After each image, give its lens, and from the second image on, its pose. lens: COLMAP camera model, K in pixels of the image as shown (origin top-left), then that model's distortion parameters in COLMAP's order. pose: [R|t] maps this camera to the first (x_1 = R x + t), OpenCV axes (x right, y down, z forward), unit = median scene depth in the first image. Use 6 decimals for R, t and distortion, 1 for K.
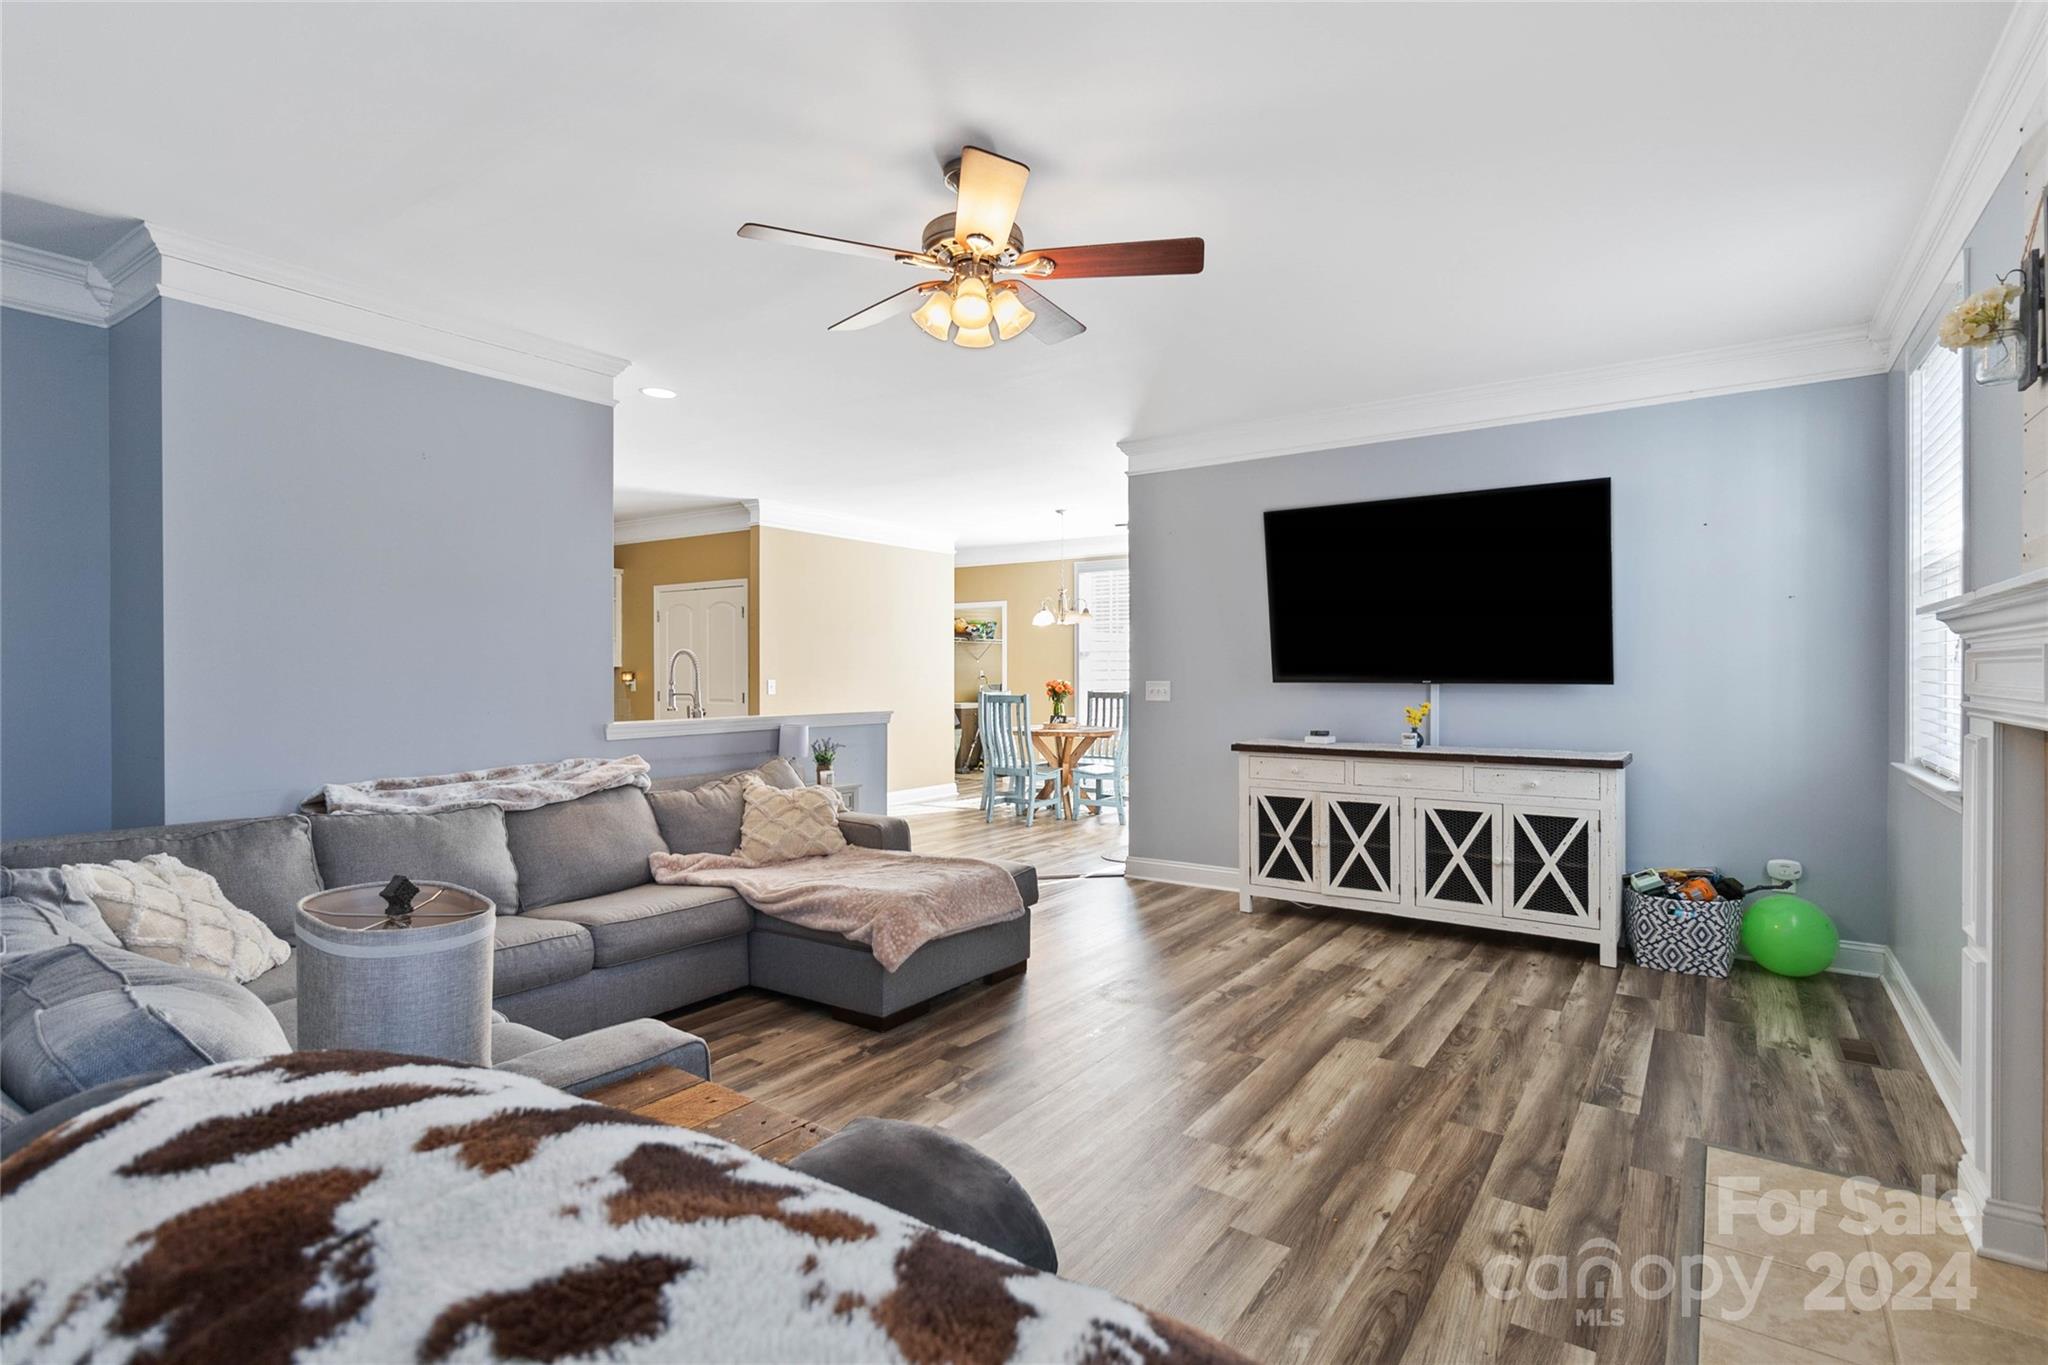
lens RADIAL K [[977.0, 0, 1044.3], [0, 977.0, 699.4], [0, 0, 1]] dist [-0.000900, -0.000341]
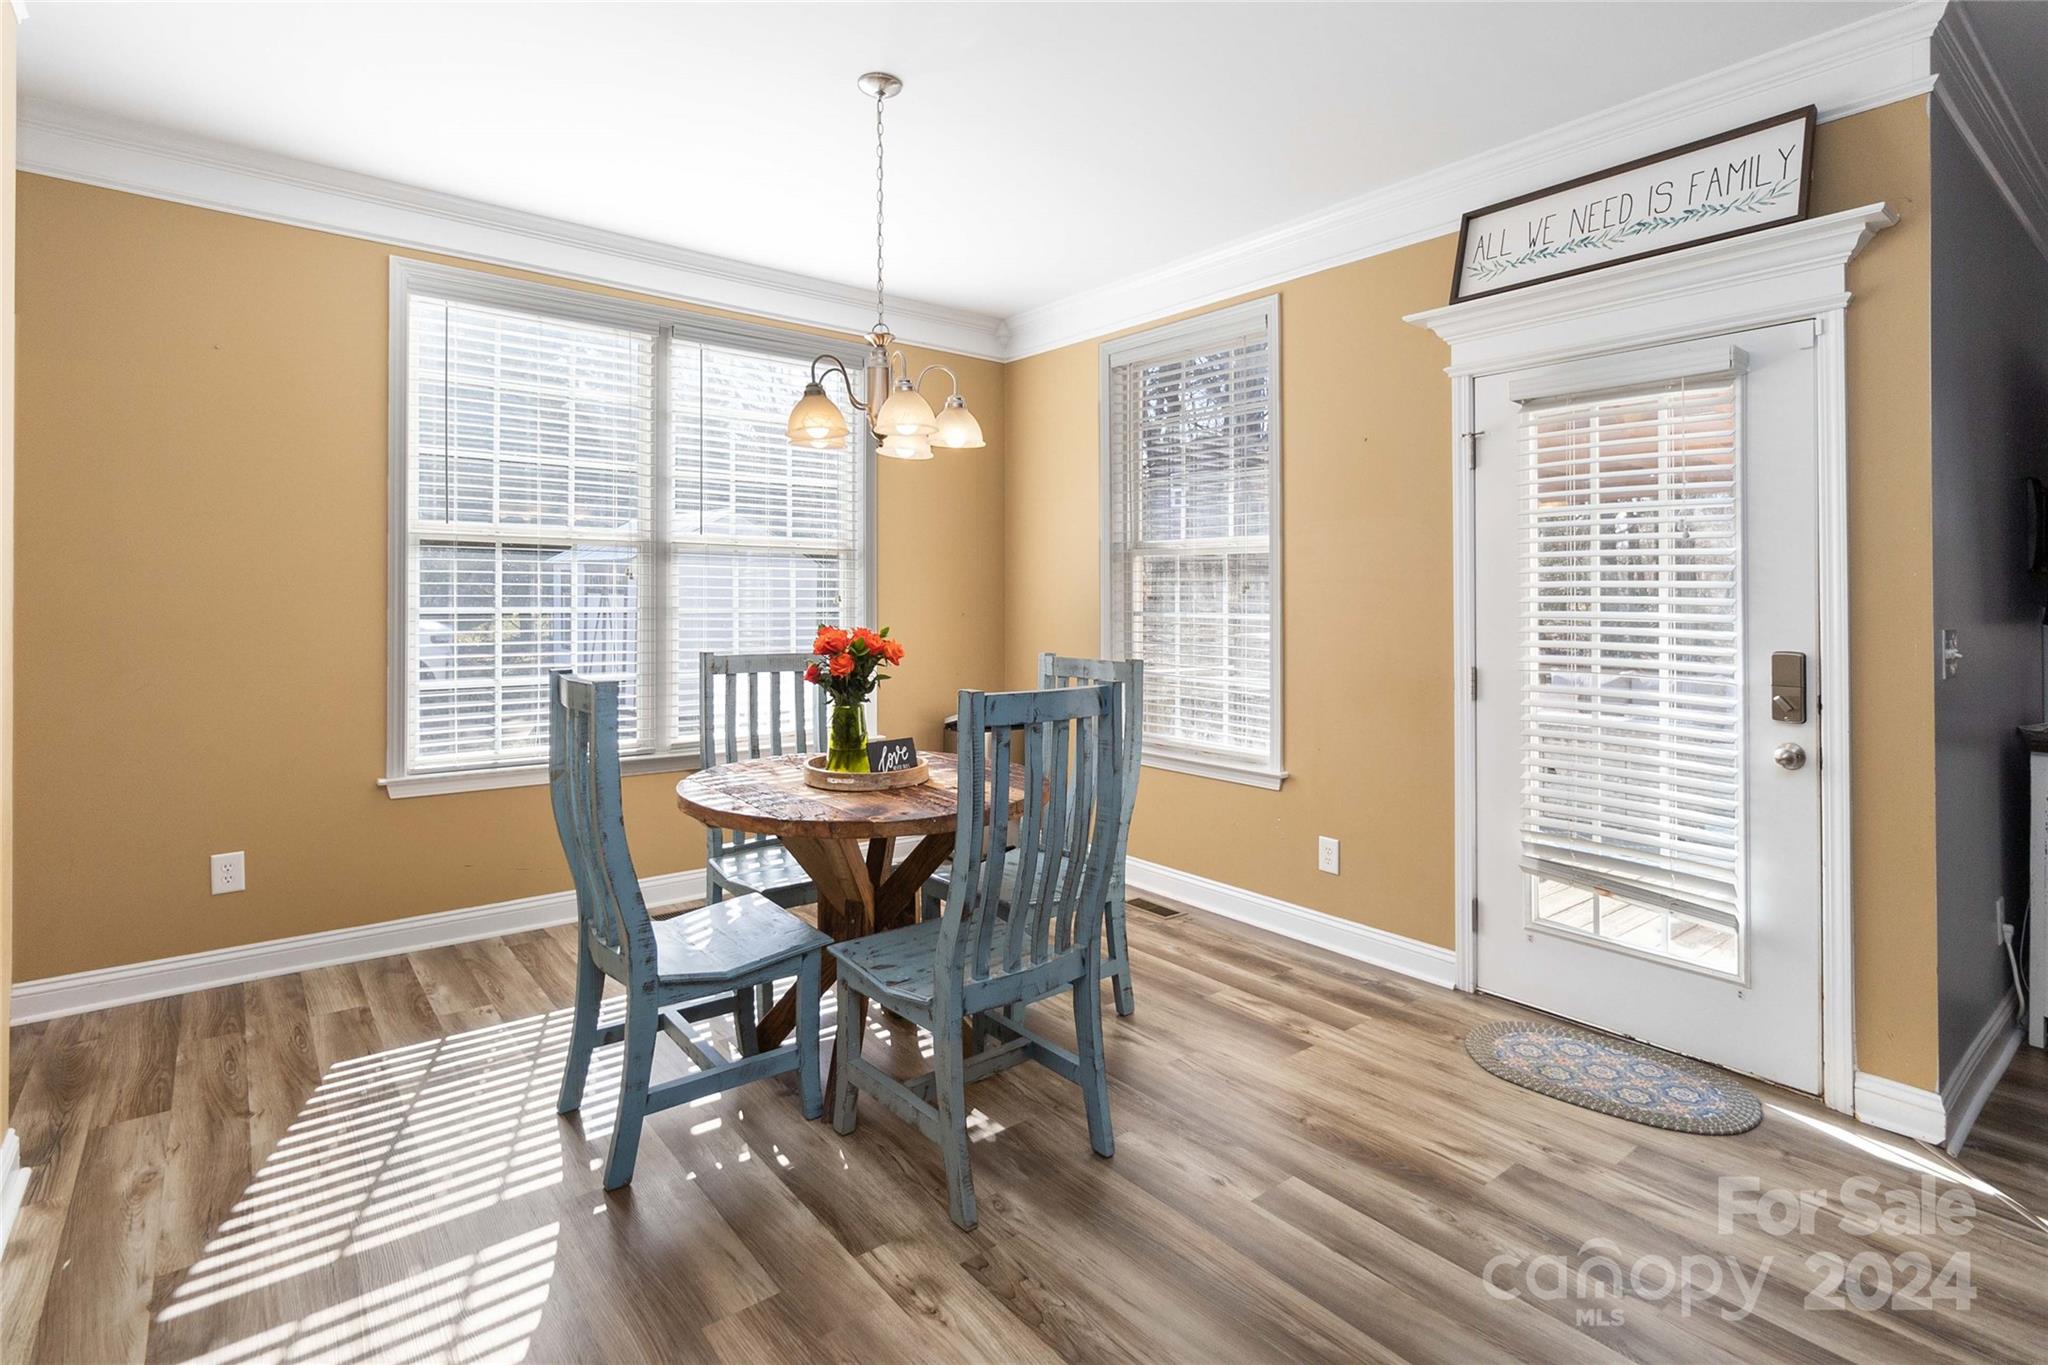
lens RADIAL K [[989.8, 0, 1034.4], [0, 989.8, 595.8], [0, 0, 1]] dist [0.011616, 0.000078]
pose [[0.284975, 0.001687, 0.958534, -0.537001], [0.022518, 0.999711, -0.008454, -0.050353], [-0.958270, 0.023994, 0.284854, 1.706643]]
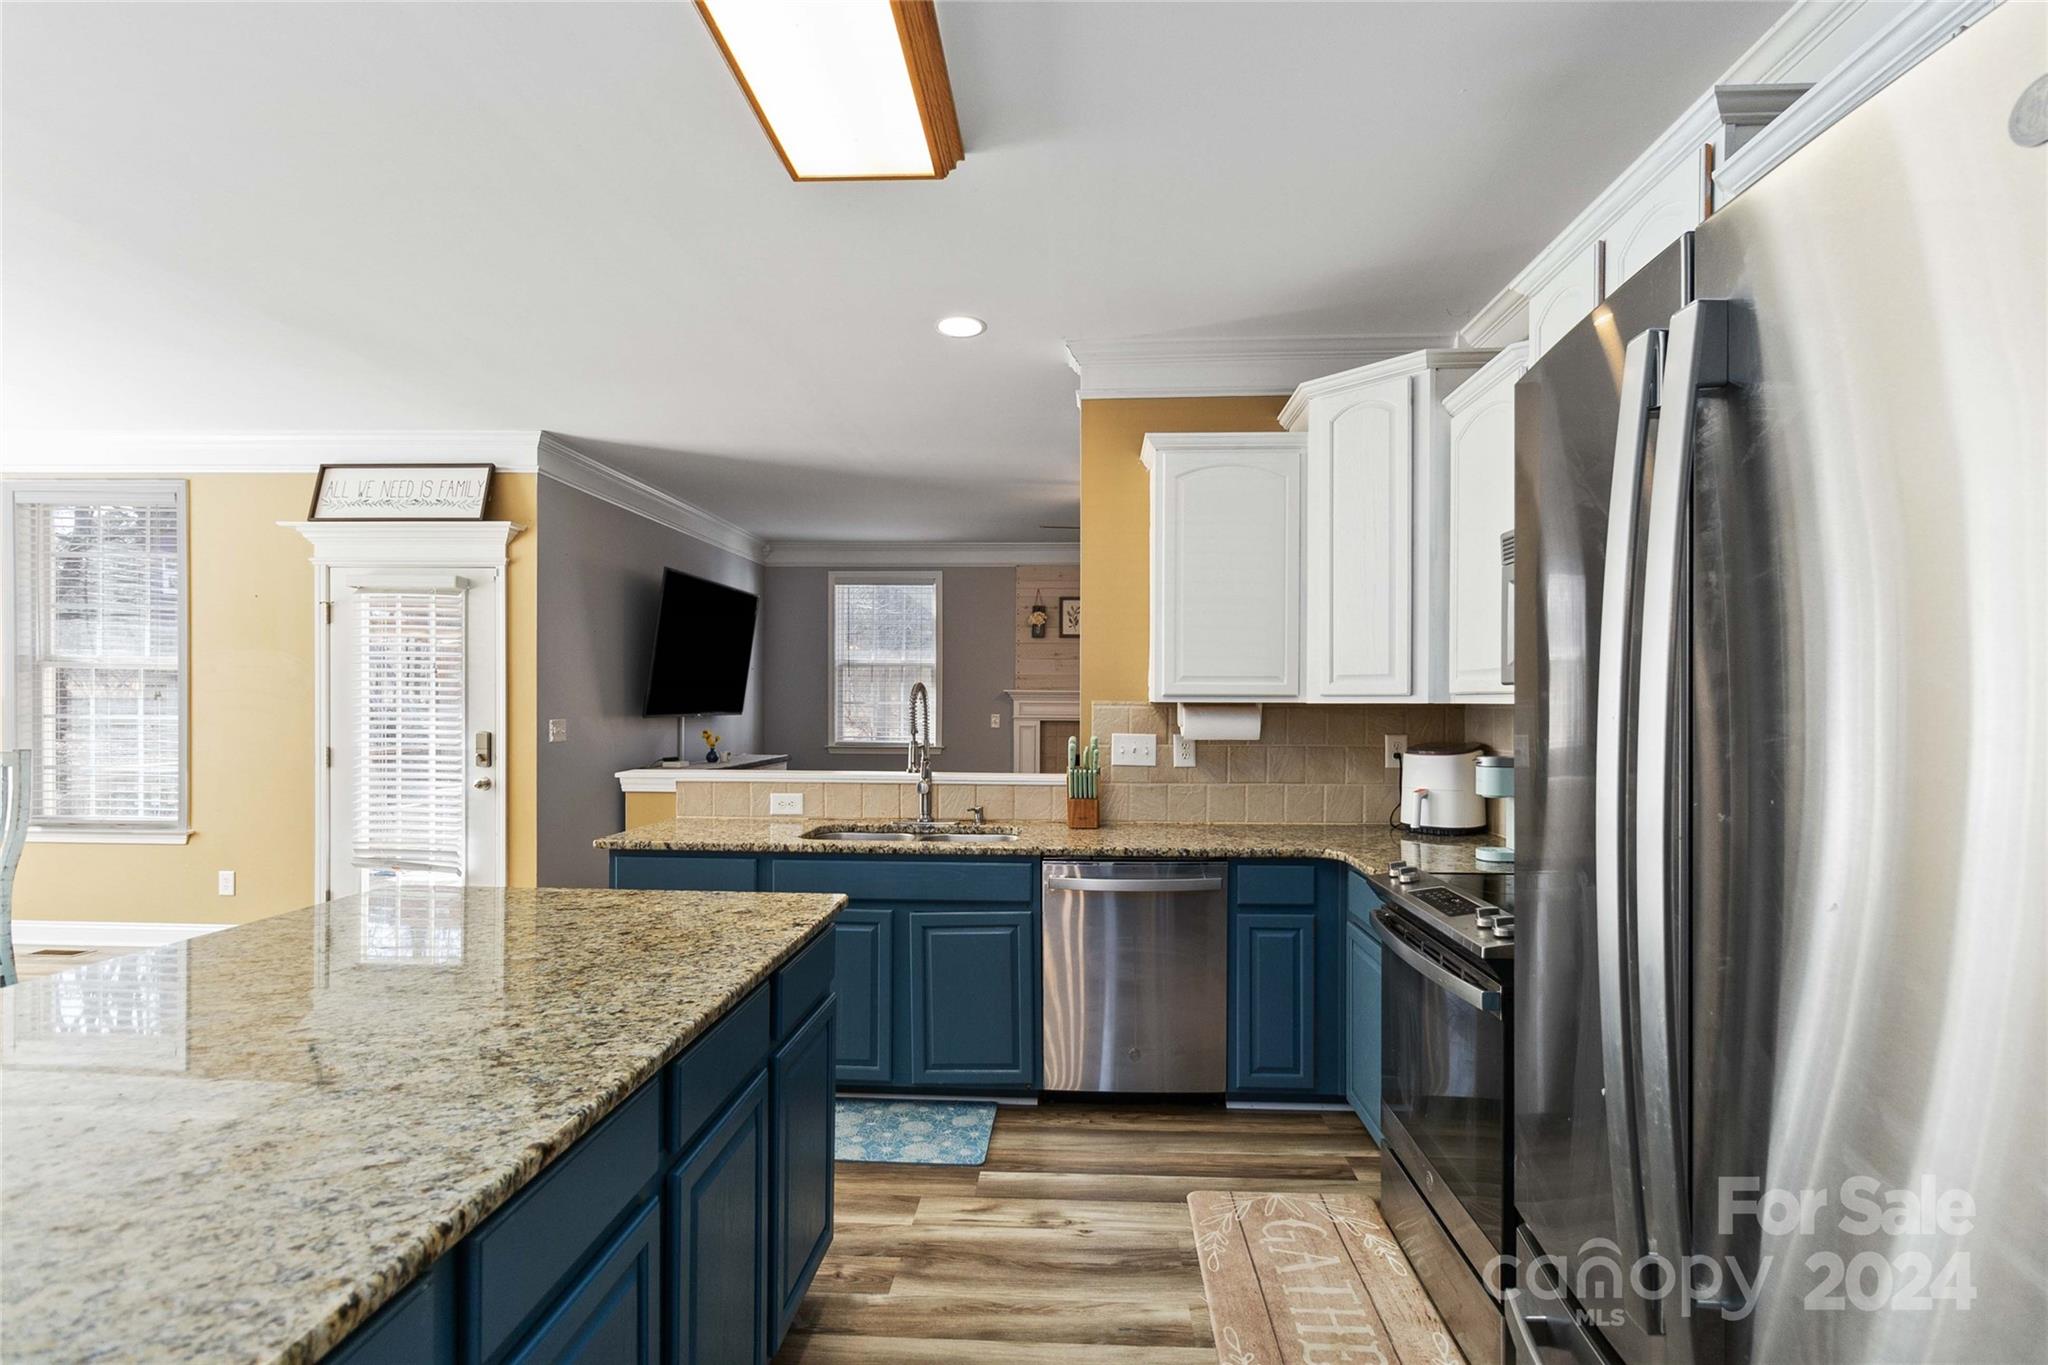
lens RADIAL K [[984.2, 0, 1035.4], [0, 984.2, 706.6], [0, 0, 1]] dist [0.002523, 0.001115]
pose [[-0.524474, -0.006601, 0.851401, -1.178844], [0.015040, 0.999742, 0.017016, -0.052051], [-0.851294, 0.021729, -0.524239, 1.503815]]
